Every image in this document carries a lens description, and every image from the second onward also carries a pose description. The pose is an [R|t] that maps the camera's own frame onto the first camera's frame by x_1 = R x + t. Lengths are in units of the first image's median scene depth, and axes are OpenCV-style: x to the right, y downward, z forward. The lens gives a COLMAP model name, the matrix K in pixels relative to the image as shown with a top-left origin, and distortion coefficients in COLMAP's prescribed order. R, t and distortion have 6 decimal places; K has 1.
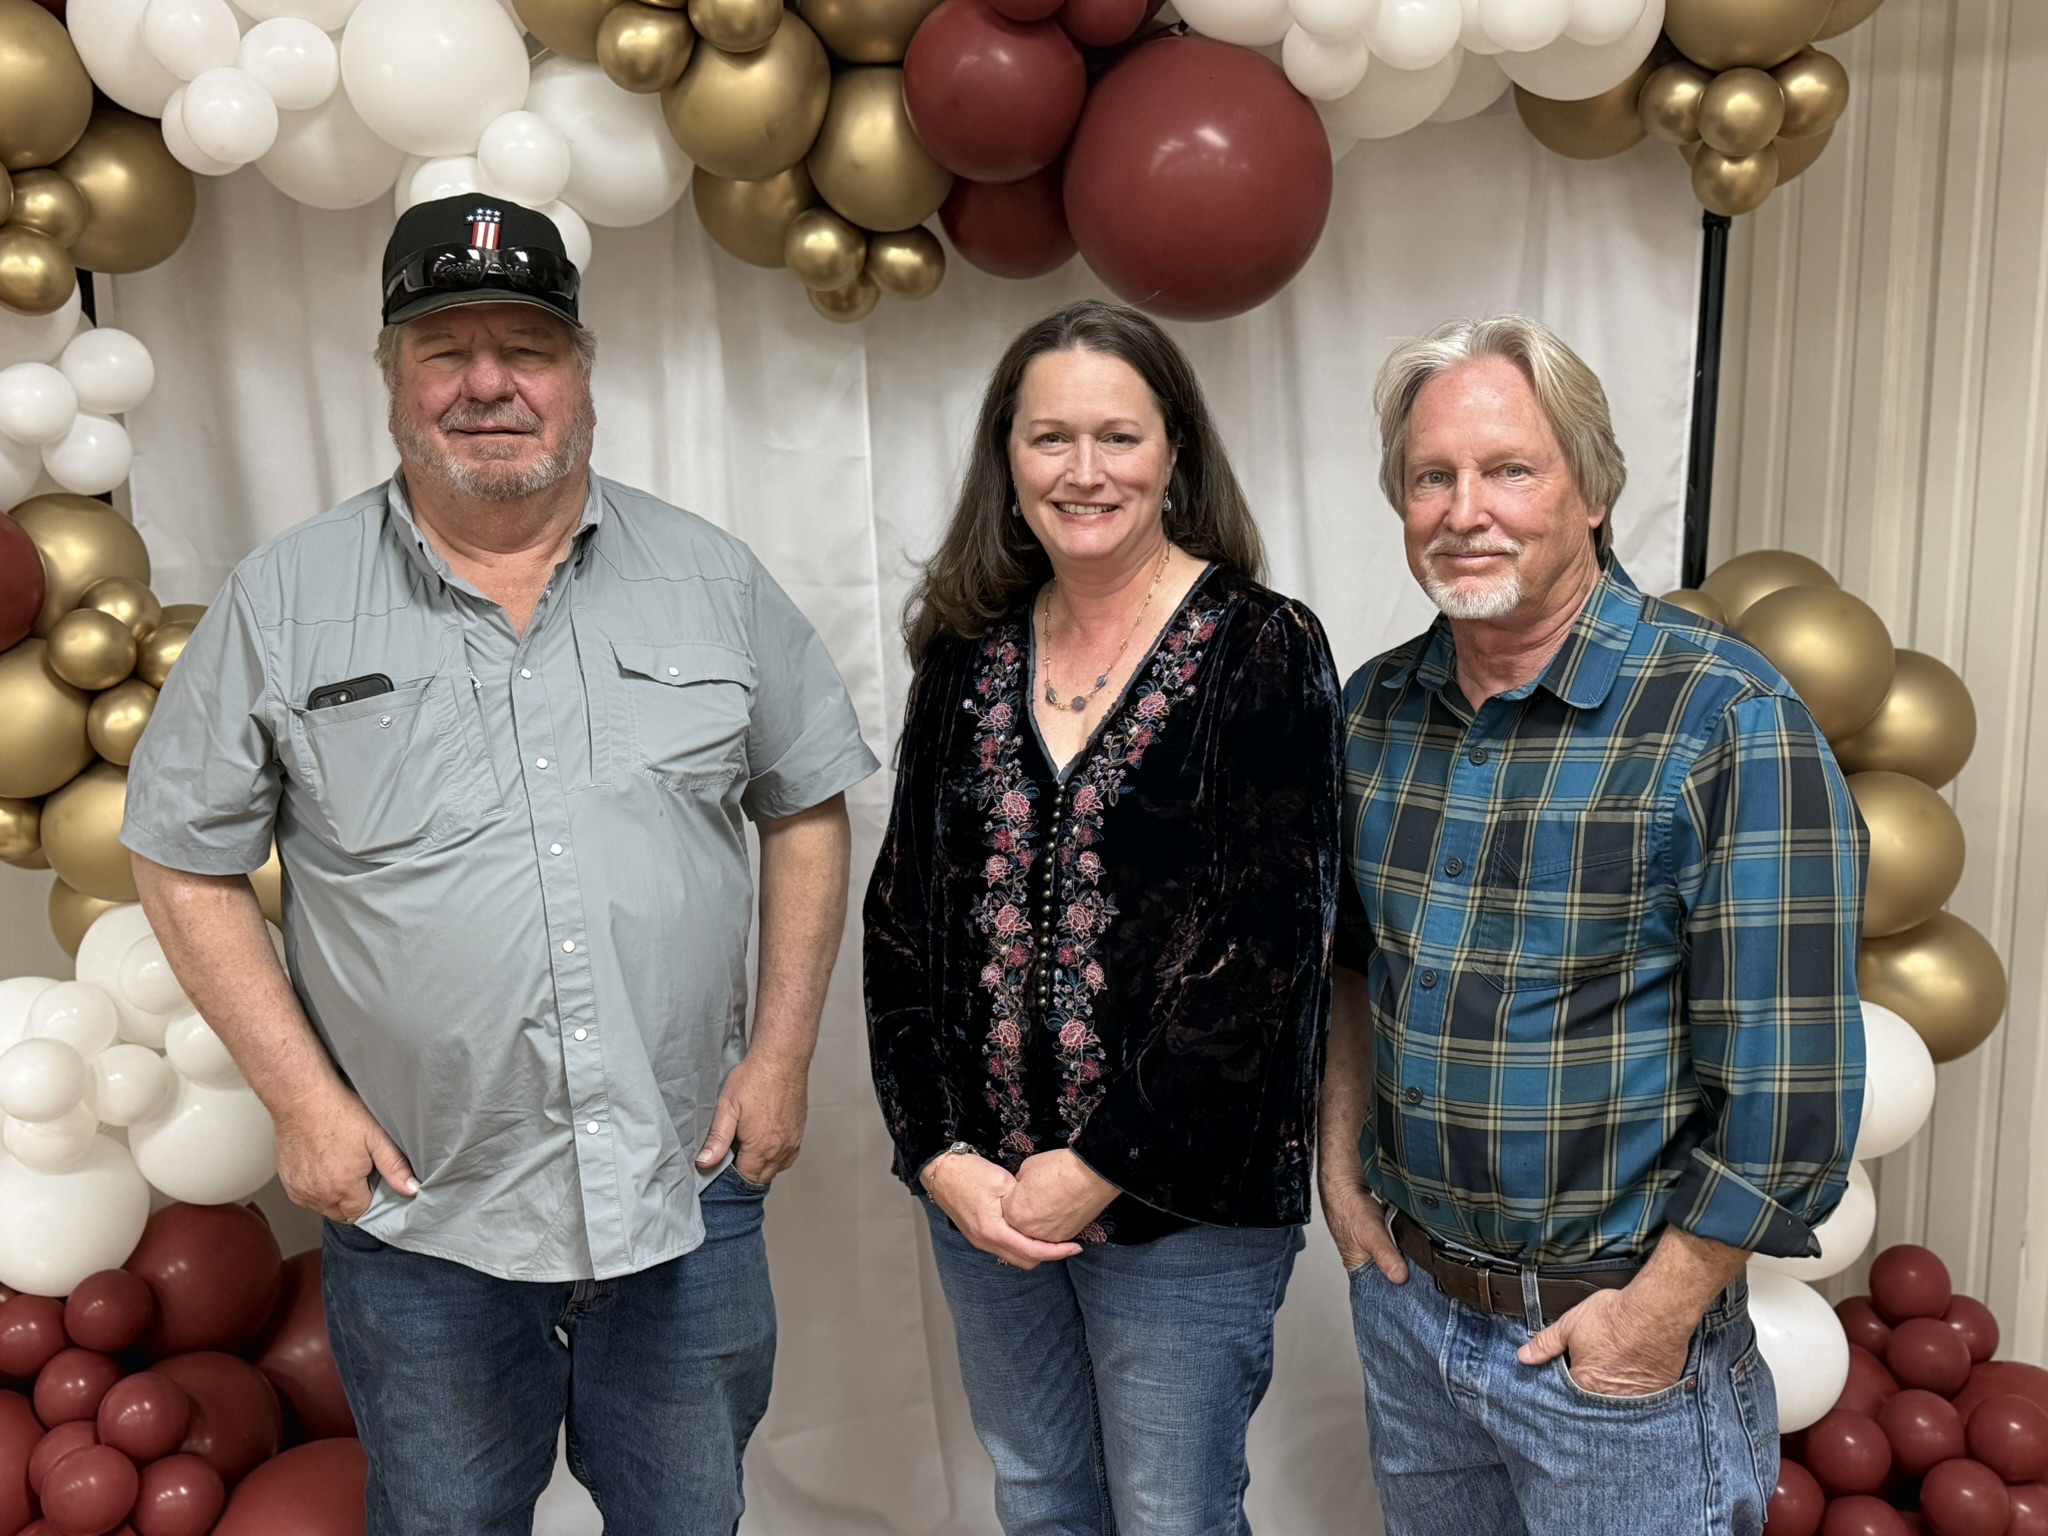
lens RADIAL K [[2028.4, 0, 1024.0], [0, 2028.4, 768.0], [0, 0, 1]] dist [0.043962, -0.083984]
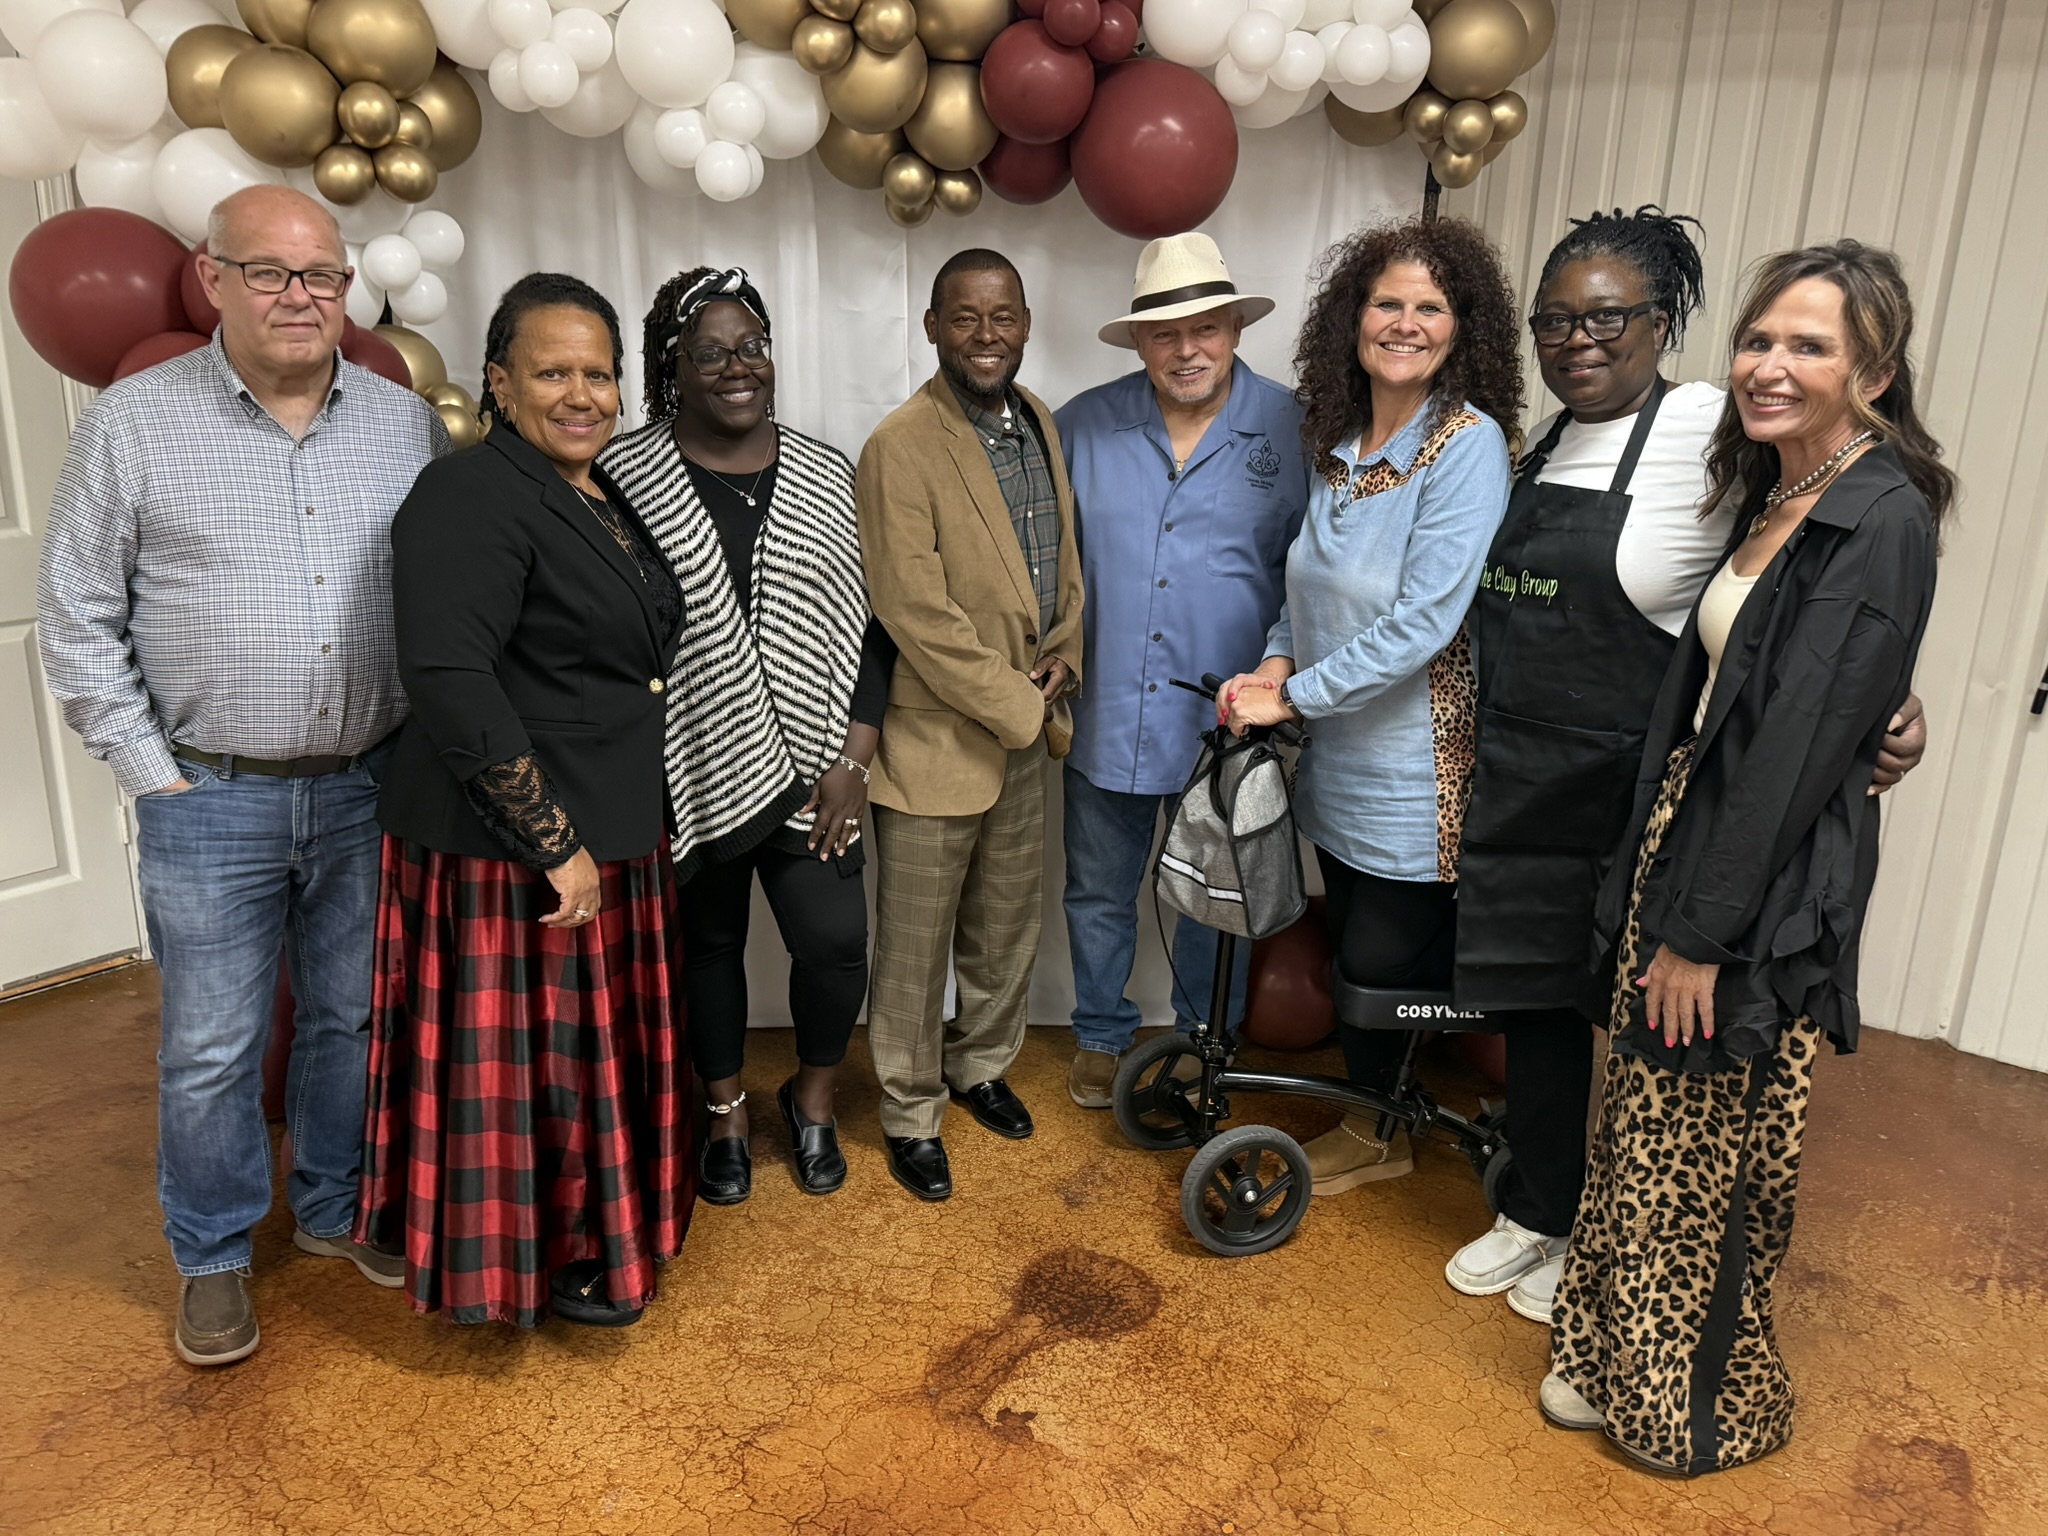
lens RADIAL K [[1575.3, 0, 1015.0], [0, 1575.3, 754.3], [0, 0, 1]] dist [0.013304, -0.029521]
pose [[0.981169, -0.018876, 0.192225, -0.266502], [-0.005485, 0.992089, 0.125416, 0.029525], [-0.193072, -0.124109, 0.973304, -0.250198]]
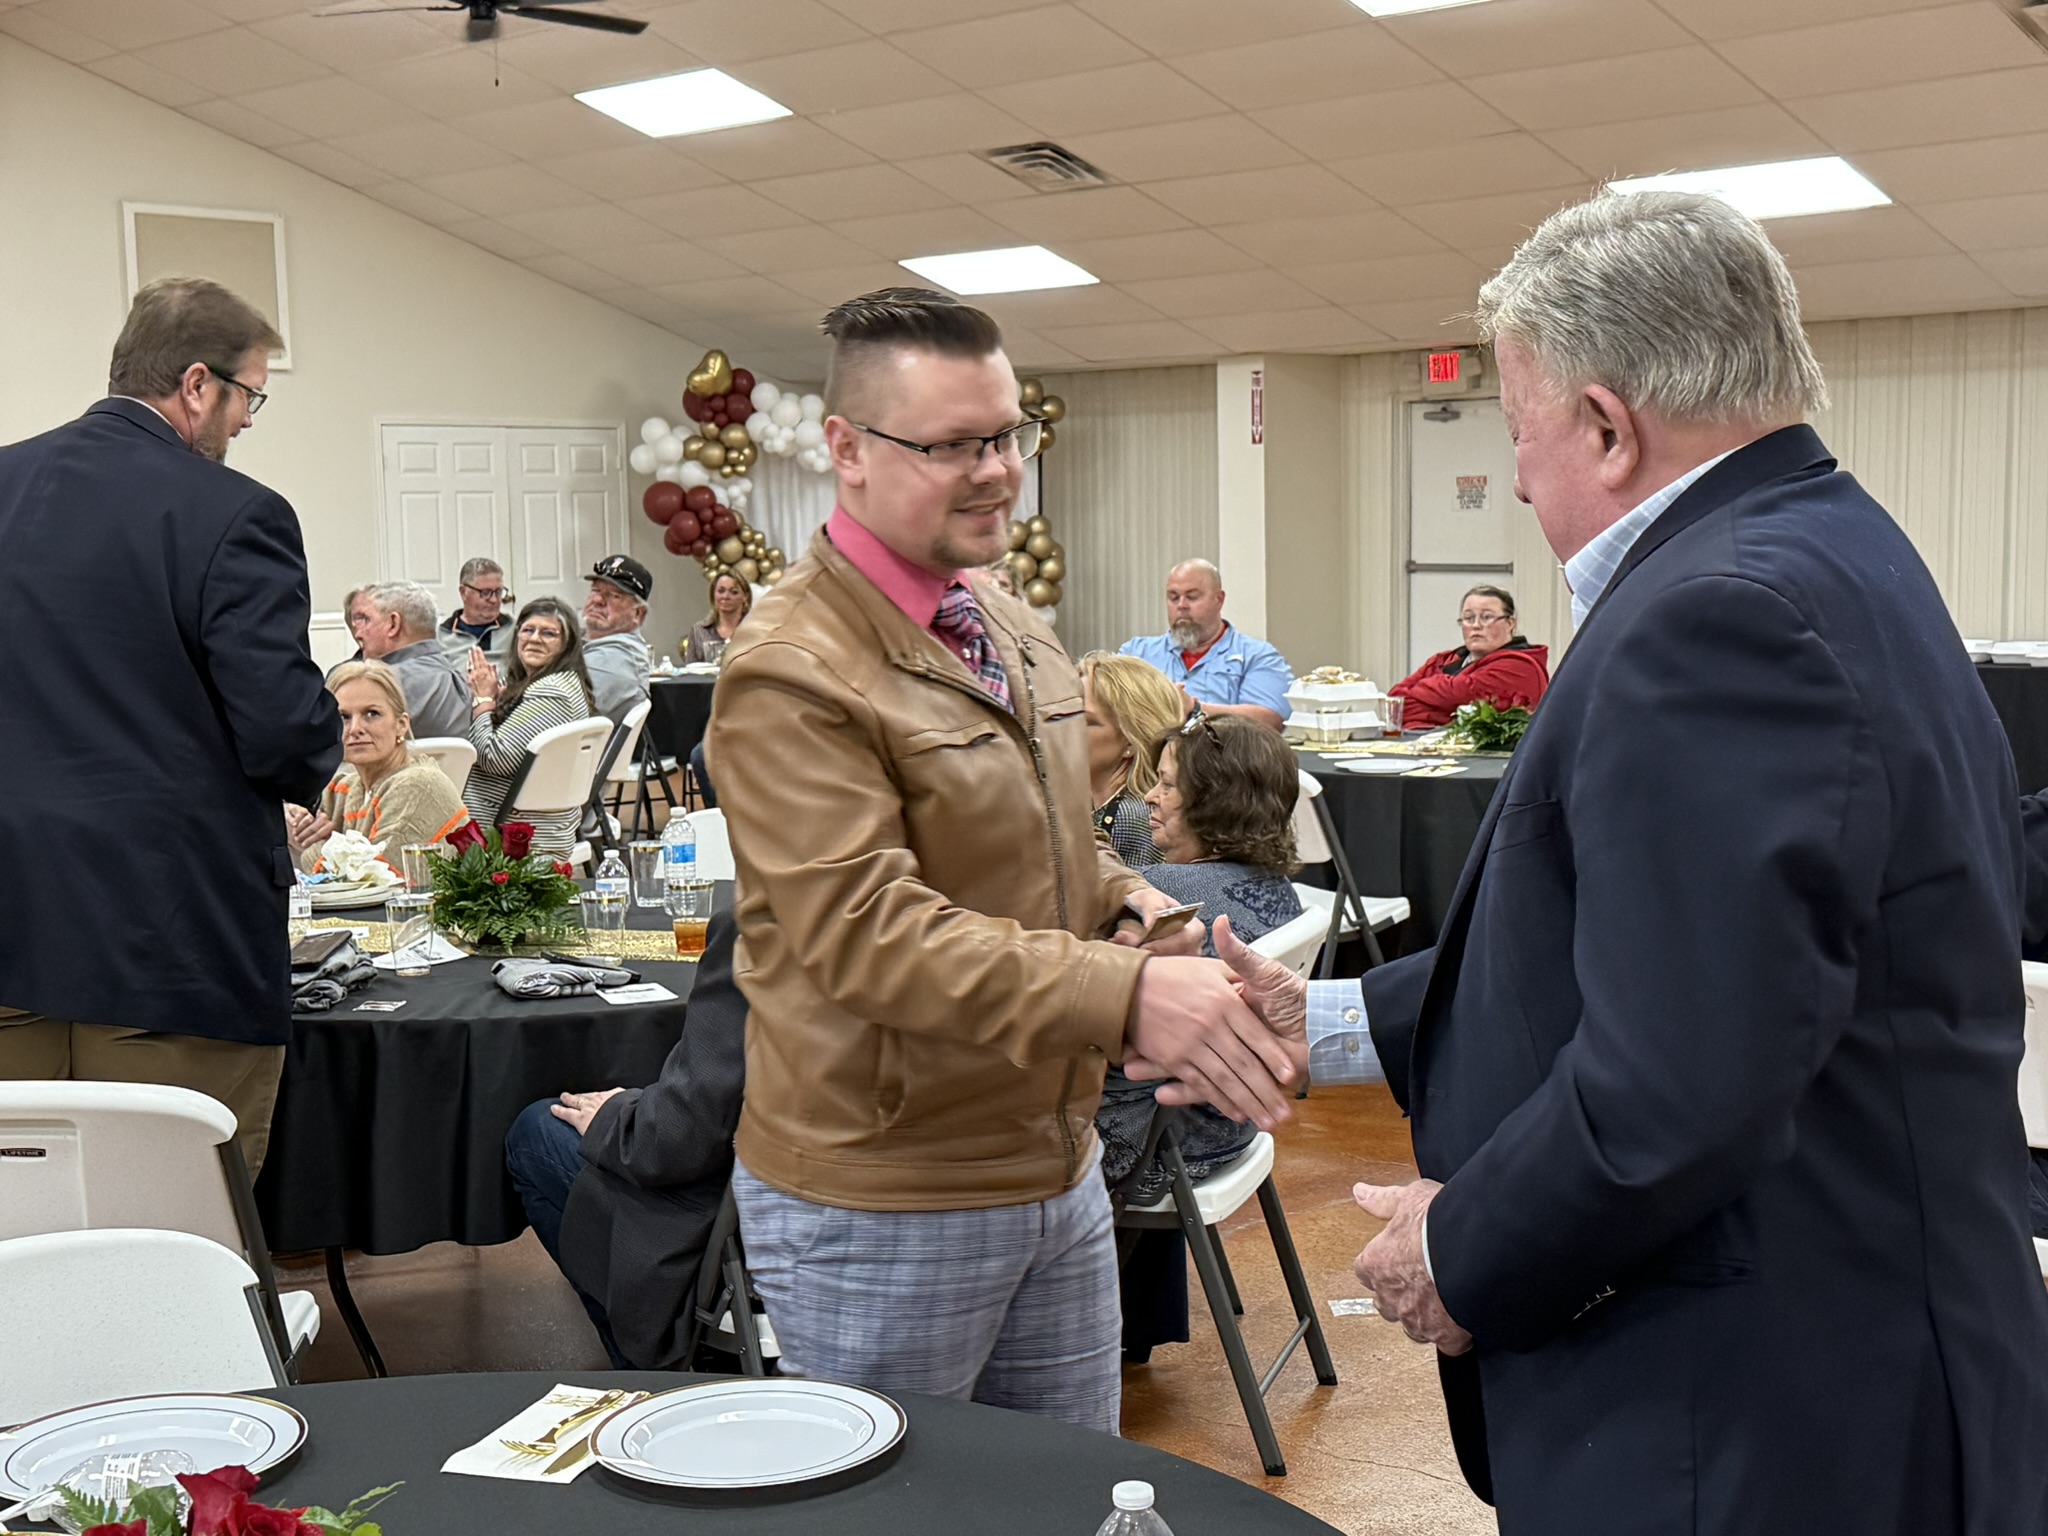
lens RADIAL K [[2752.4, 0, 1024.0], [0, 2752.4, 768.0], [0, 0, 1]] dist [0.007504, 0.002780]
pose [[0.997667, -0.016667, 0.066204, -0.207212], [0.020715, 0.997927, -0.060933, 1.065258], [-0.065051, 0.062162, 0.995944, -6.599110]]
